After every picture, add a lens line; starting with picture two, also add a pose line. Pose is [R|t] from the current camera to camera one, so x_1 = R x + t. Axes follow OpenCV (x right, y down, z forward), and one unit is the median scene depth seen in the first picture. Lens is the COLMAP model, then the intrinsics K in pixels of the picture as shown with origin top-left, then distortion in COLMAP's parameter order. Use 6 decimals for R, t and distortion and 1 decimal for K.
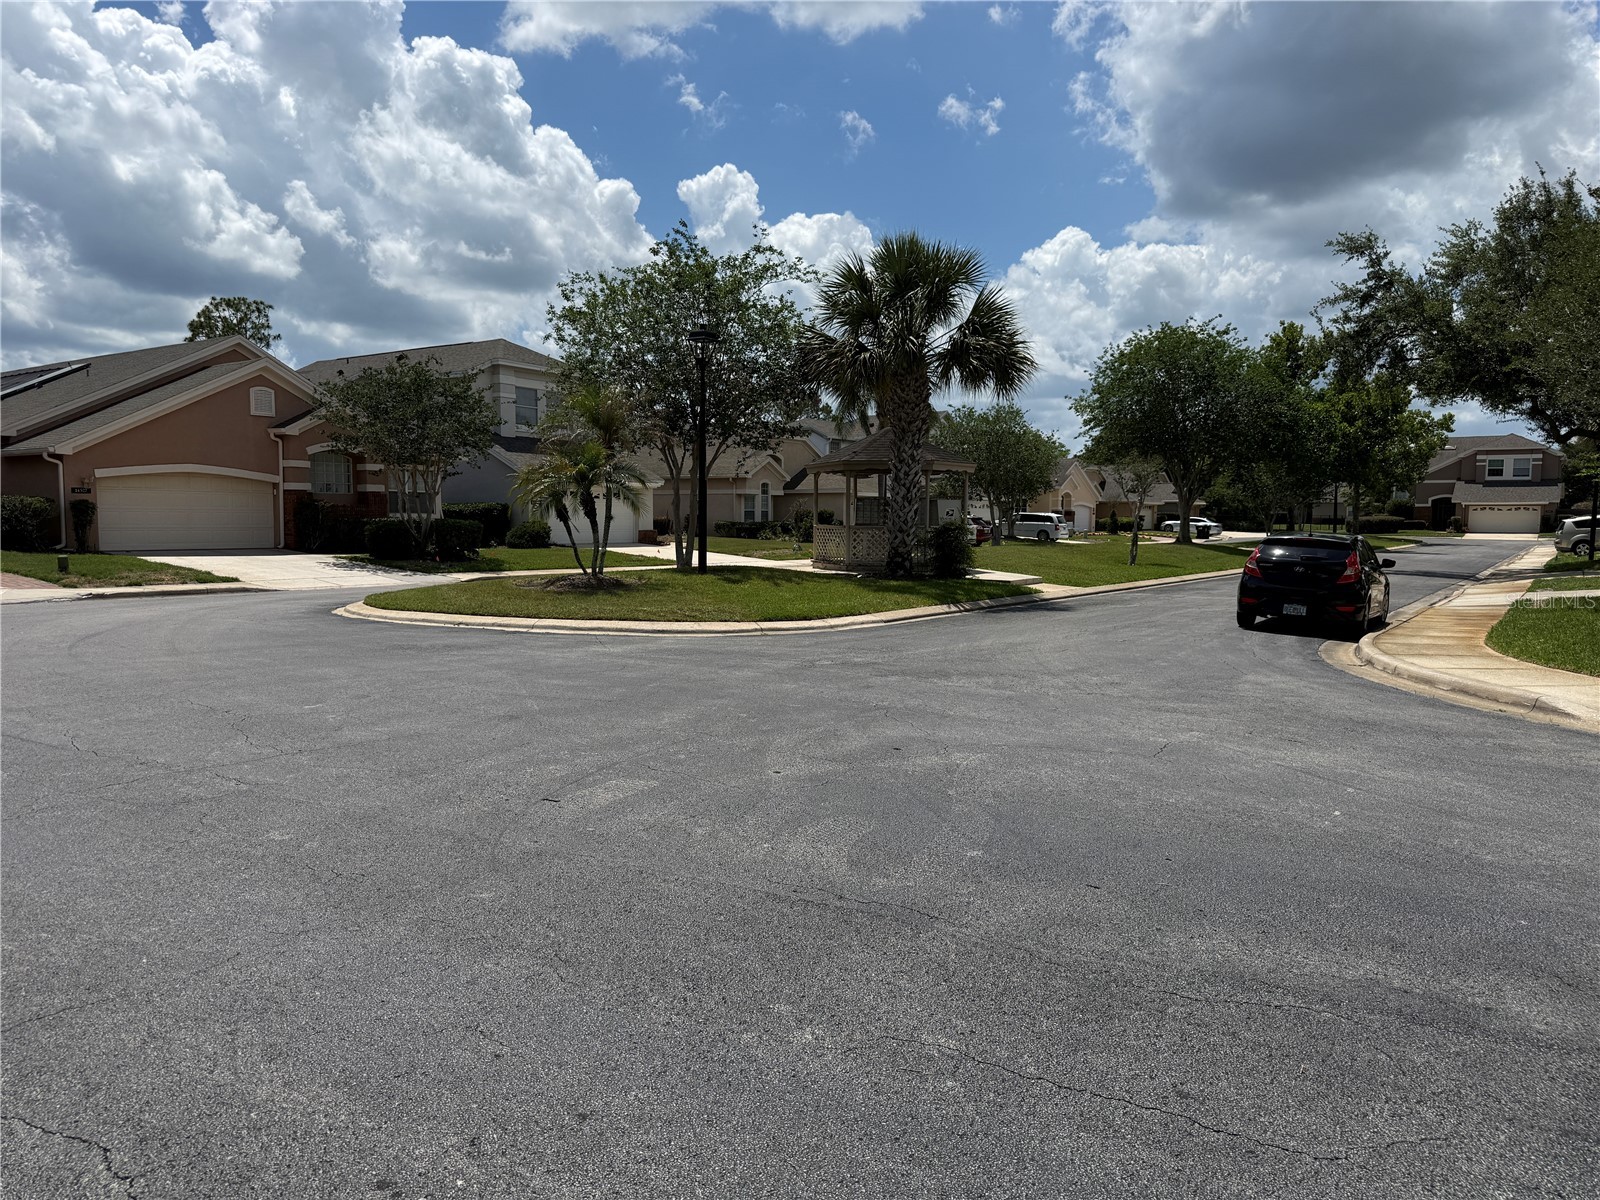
lens RADIAL K [[1131.4, 0, 831.9], [0, 1131.4, 613.6], [0, 0, 1]] dist [-0.037533, -0.002218]
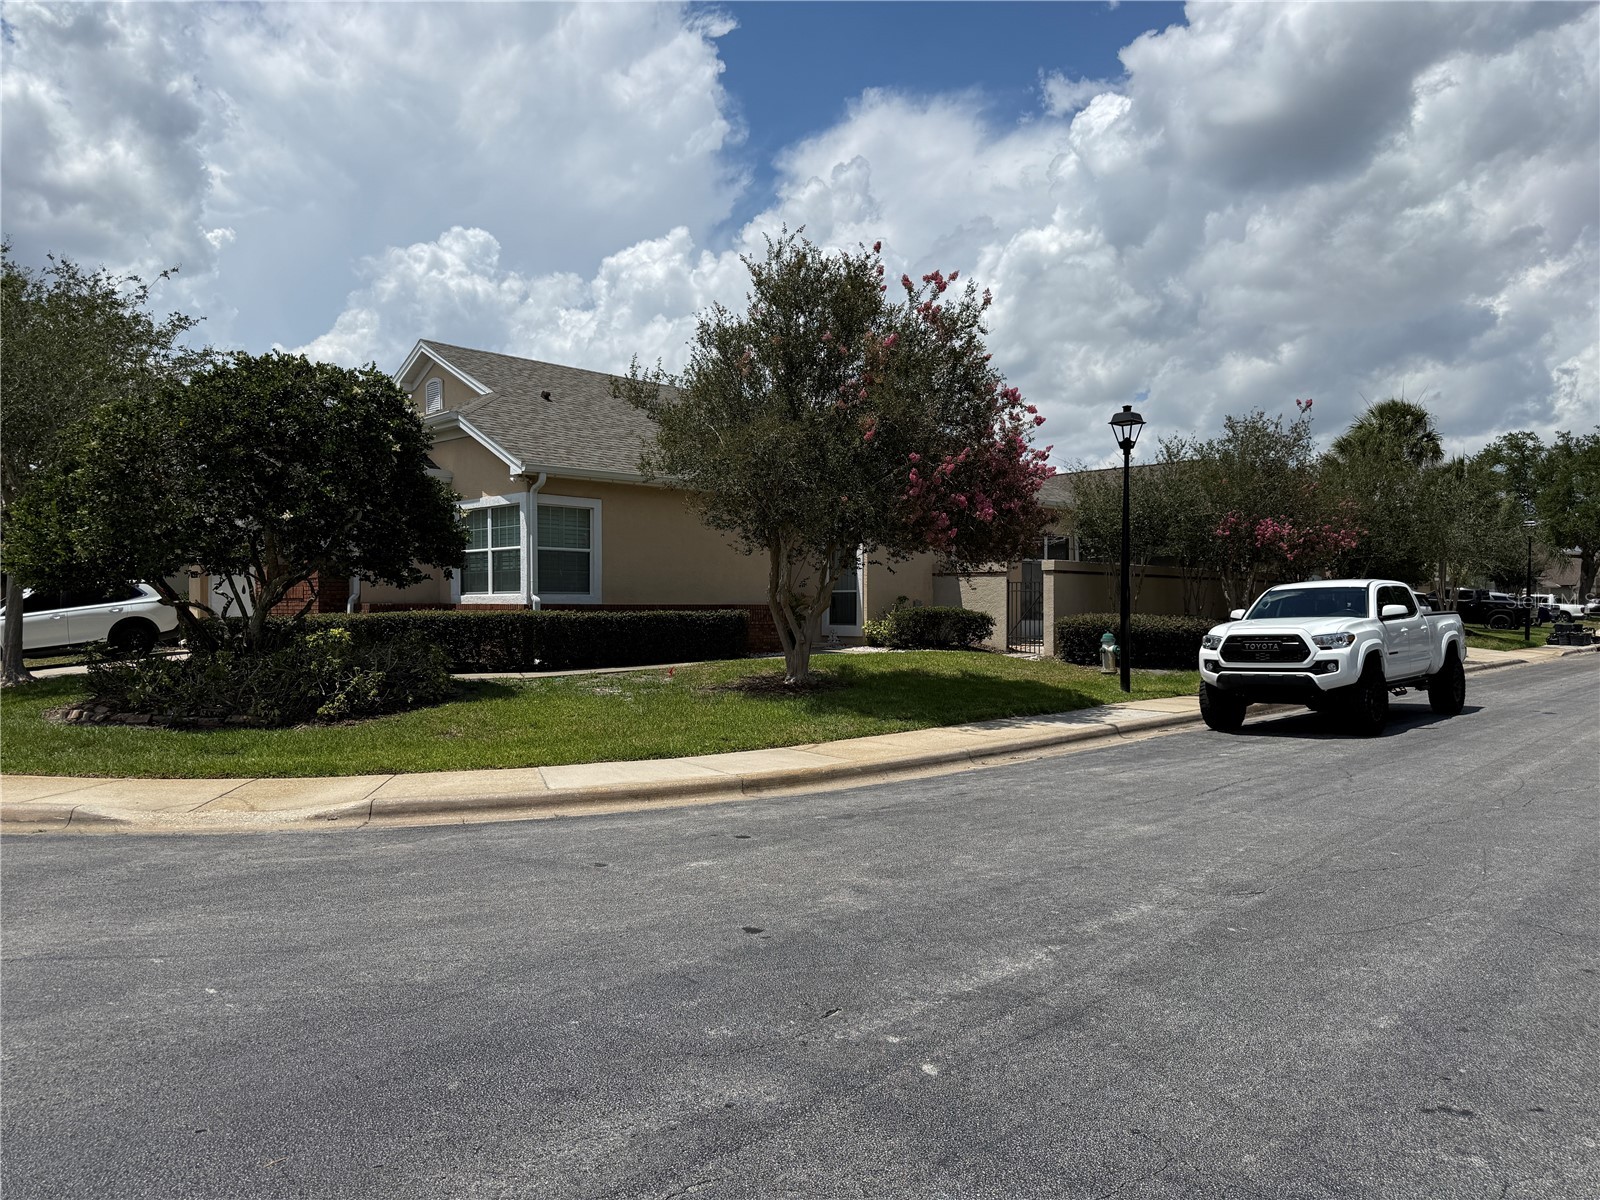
lens RADIAL K [[1131.4, 0, 831.9], [0, 1131.4, 613.6], [0, 0, 1]] dist [-0.037533, -0.002218]
pose [[0.190507, -0.006063, 0.981667, -0.295137], [0.082758, 0.996520, -0.009905, -0.051342], [-0.978191, 0.083128, 0.190346, 0.538133]]
